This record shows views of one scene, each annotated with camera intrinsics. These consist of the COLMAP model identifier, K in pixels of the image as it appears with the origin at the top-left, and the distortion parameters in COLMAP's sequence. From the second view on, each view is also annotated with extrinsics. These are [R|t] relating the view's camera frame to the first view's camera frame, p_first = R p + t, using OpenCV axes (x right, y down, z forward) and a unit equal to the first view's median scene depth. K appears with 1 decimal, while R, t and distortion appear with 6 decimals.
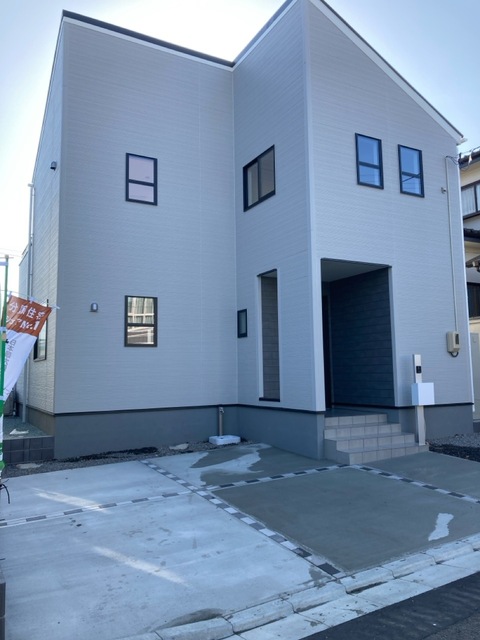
lens RADIAL K [[520.6, 0, 243.8], [0, 520.6, 317.6], [0, 0, 1]] dist [0.002440, 0.008551]
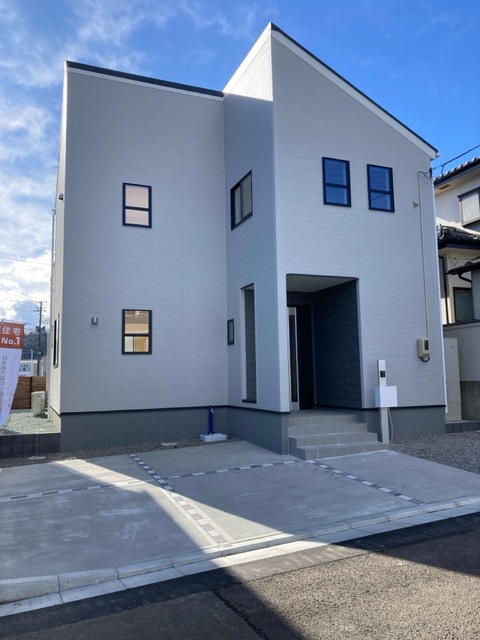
lens RADIAL K [[520.6, 0, 243.8], [0, 520.6, 317.6], [0, 0, 1]] dist [0.002440, 0.008551]
pose [[0.993901, -0.015144, -0.109227, 0.159264], [0.014845, 0.999884, -0.003547, -0.016437], [0.109268, 0.001904, 0.994010, -0.097564]]
